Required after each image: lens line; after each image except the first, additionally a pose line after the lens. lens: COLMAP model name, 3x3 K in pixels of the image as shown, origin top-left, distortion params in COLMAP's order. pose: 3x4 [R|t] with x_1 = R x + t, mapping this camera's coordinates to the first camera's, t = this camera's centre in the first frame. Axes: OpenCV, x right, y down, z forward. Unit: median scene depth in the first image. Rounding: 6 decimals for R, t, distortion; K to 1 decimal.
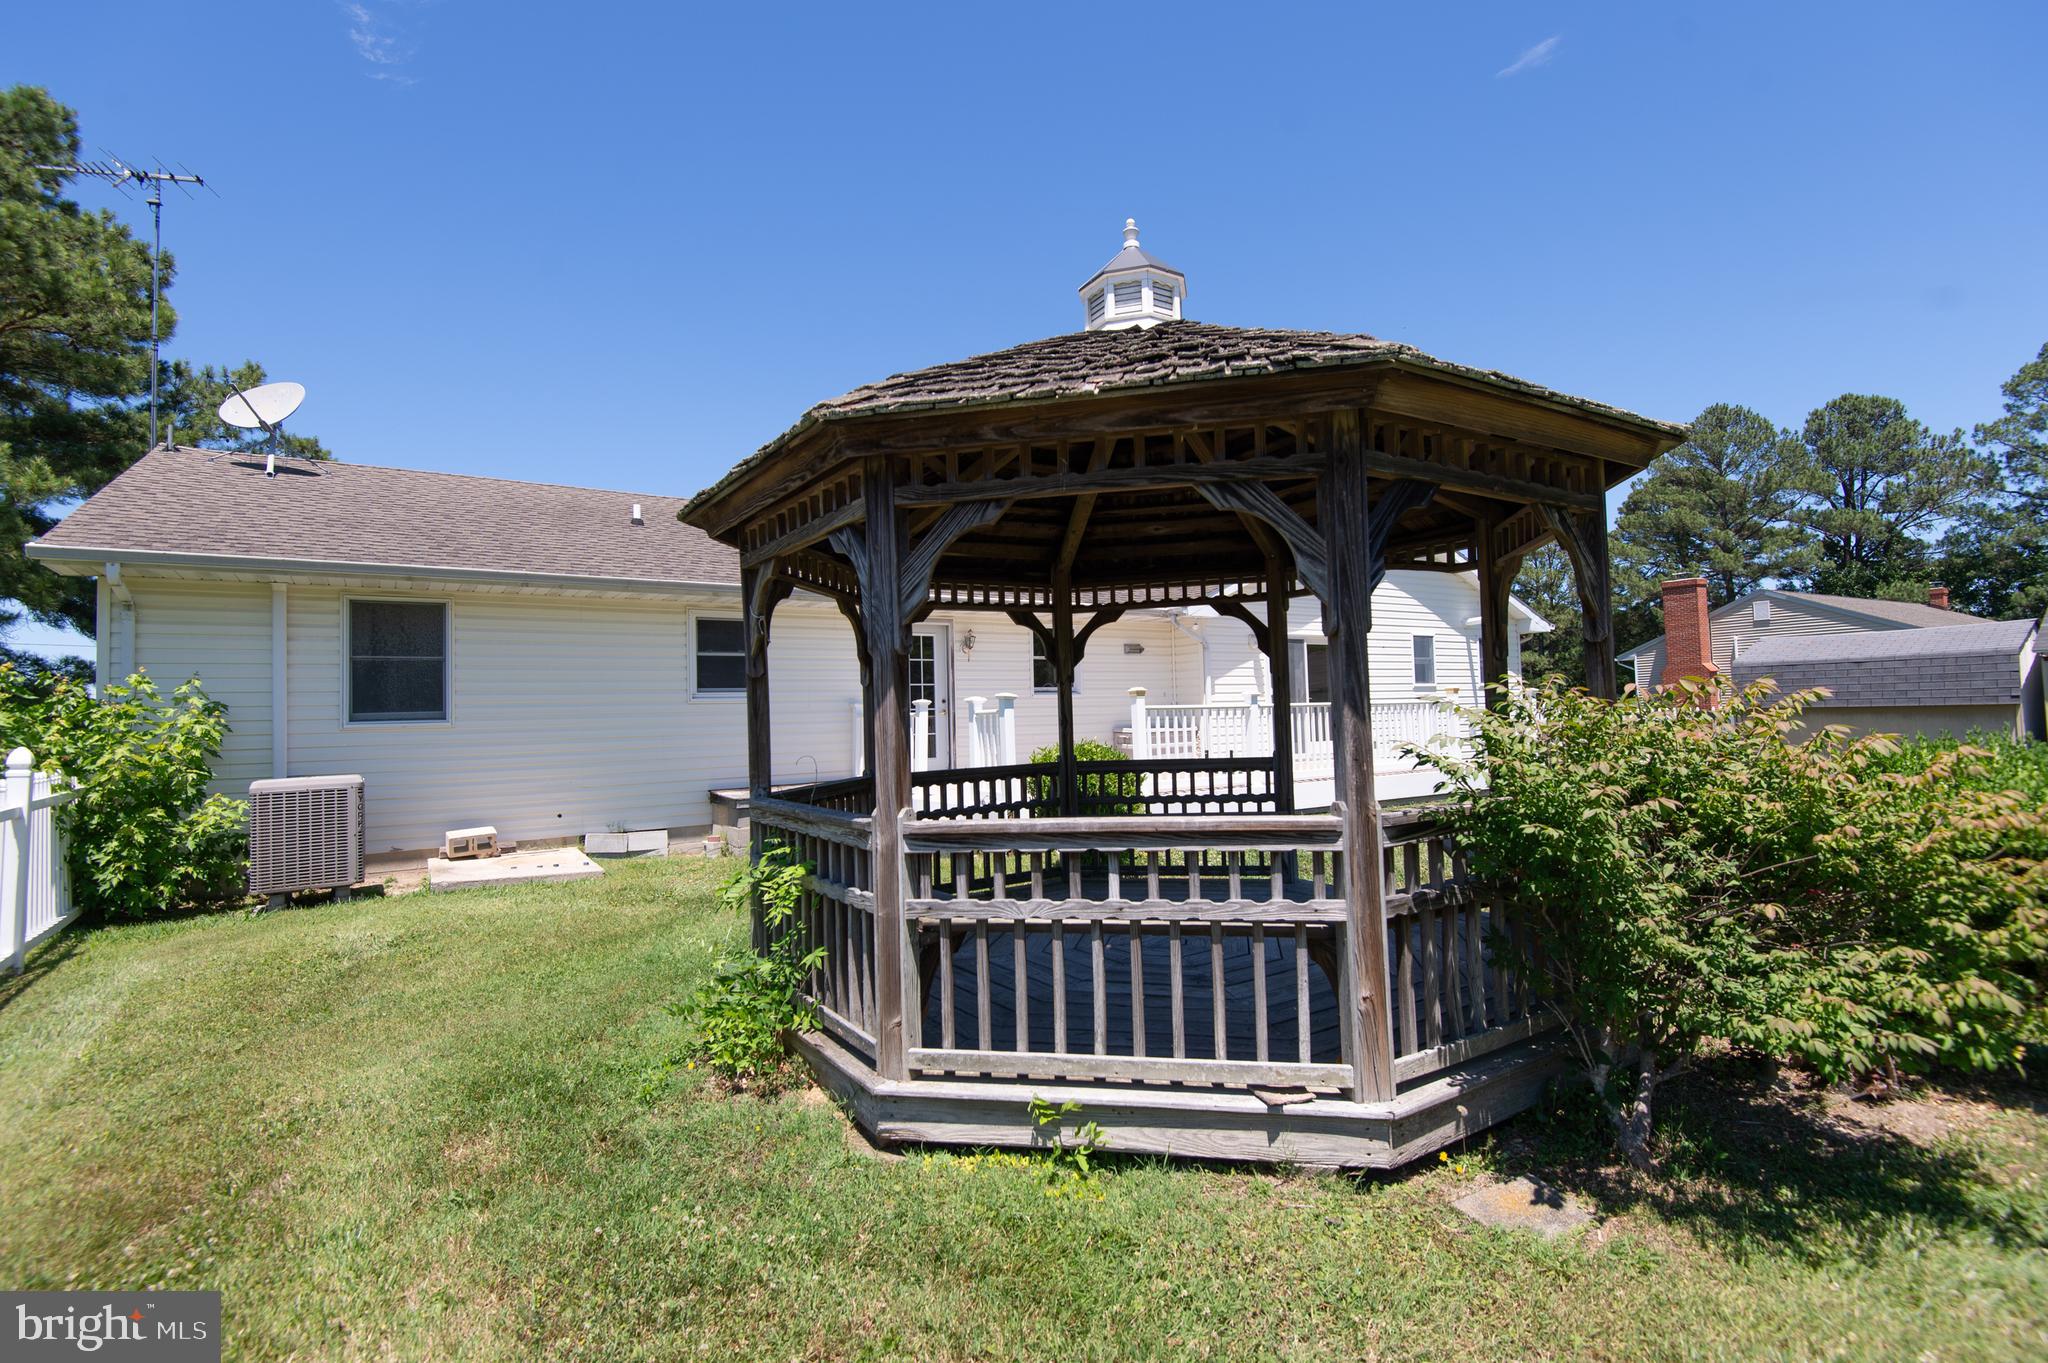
lens RADIAL K [[959.6, 0, 1024.3], [0, 959.6, 677.4], [0, 0, 1]] dist [-0.000866, -0.000089]
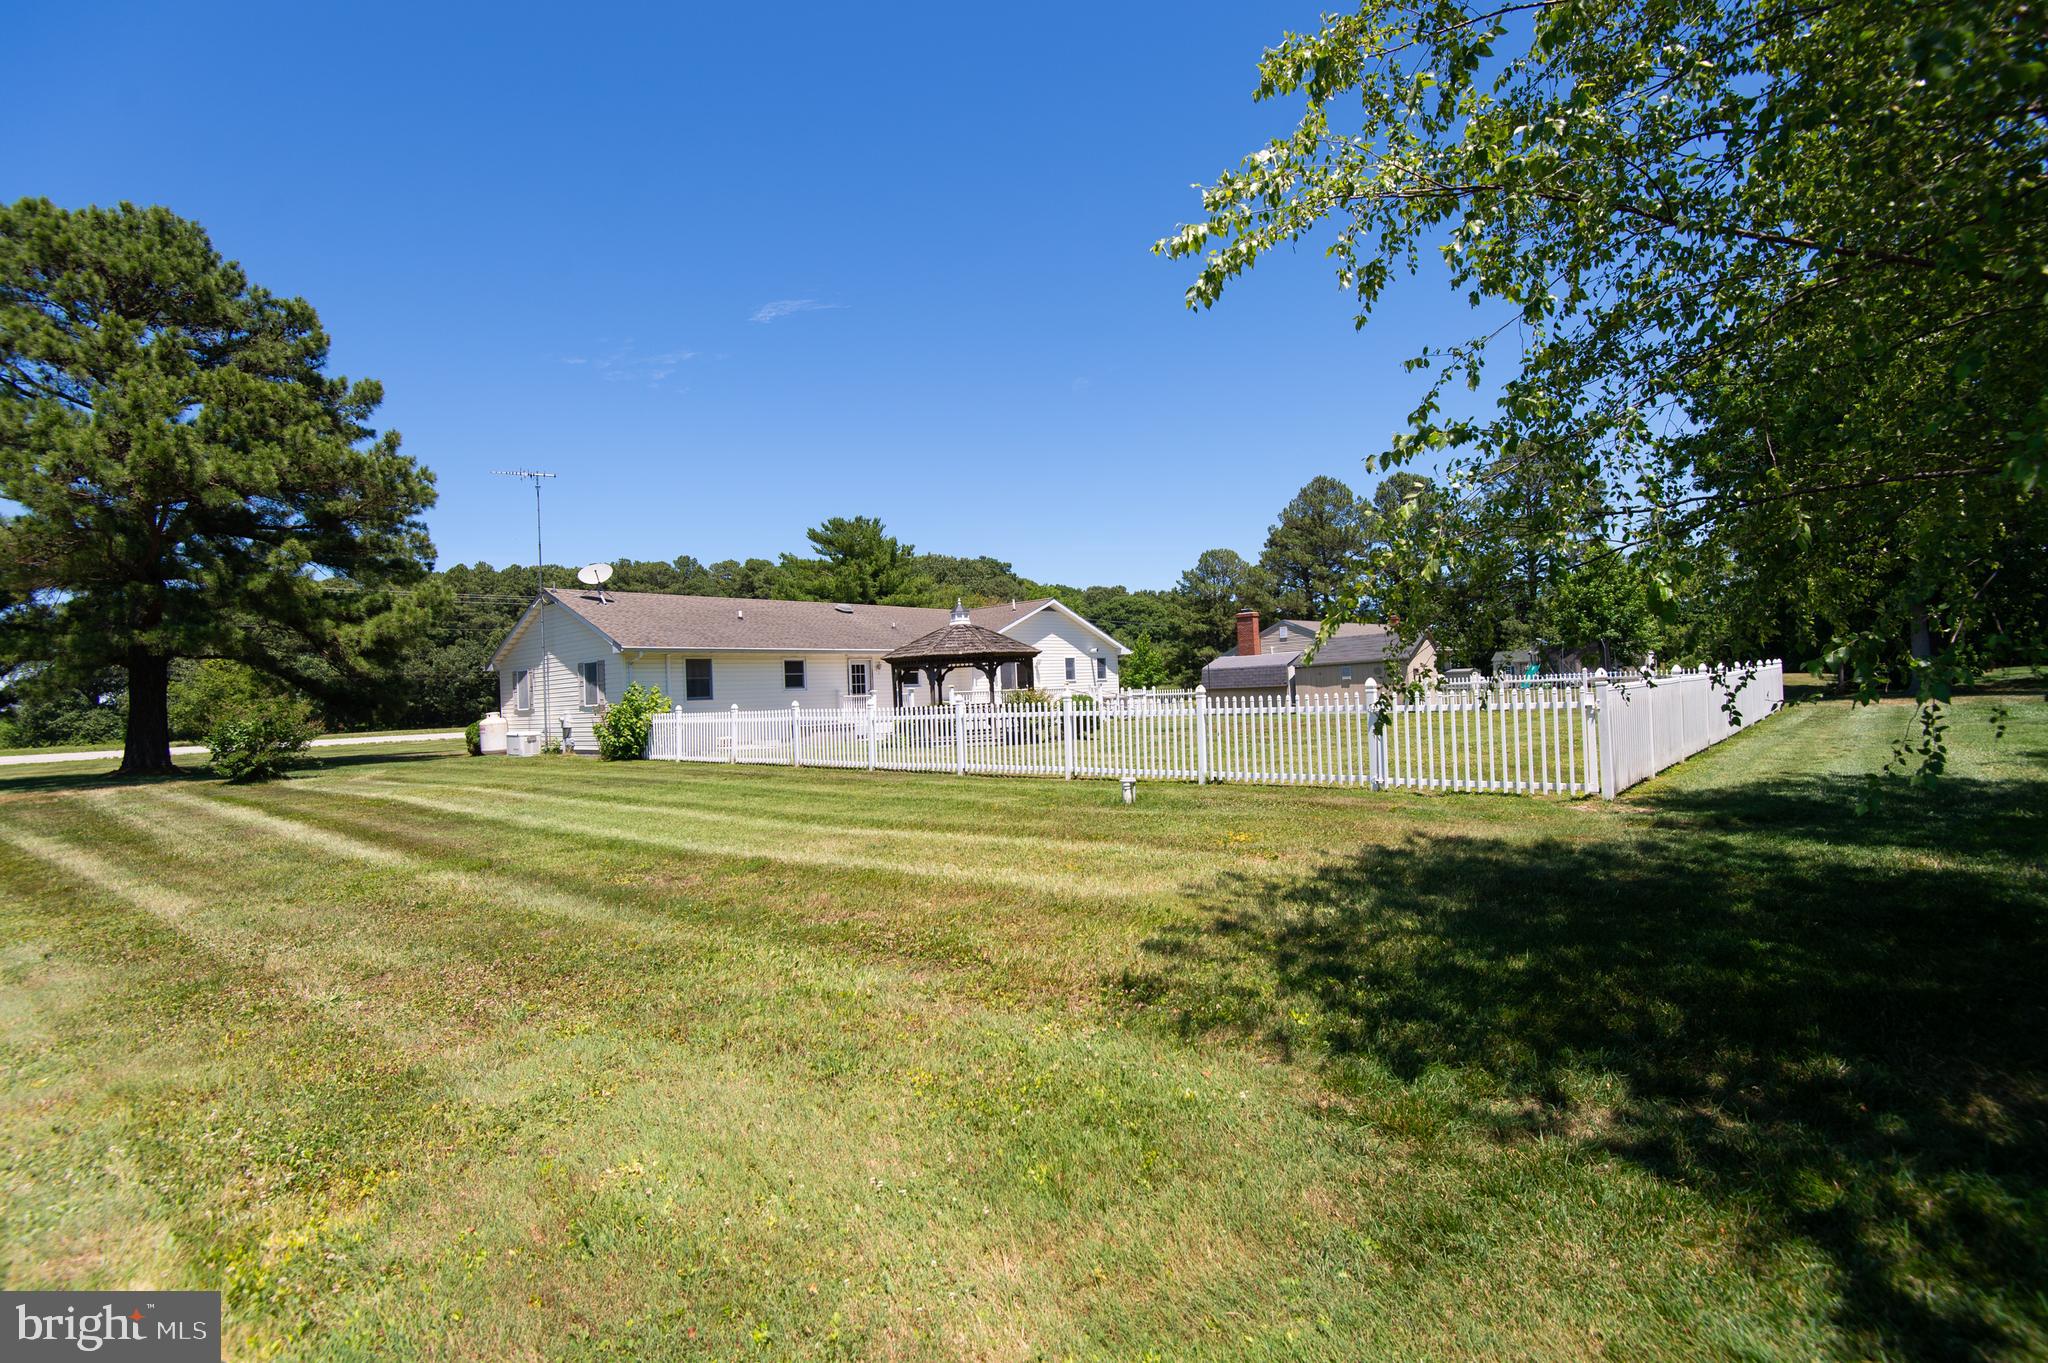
lens RADIAL K [[959.6, 0, 1028.7], [0, 959.6, 681.4], [0, 0, 1]] dist [-0.000866, -0.000089]
pose [[0.969444, -0.012442, 0.244996, -0.207626], [0.008102, 0.999792, 0.018714, -0.030227], [-0.245177, -0.016157, 0.969344, -1.066059]]
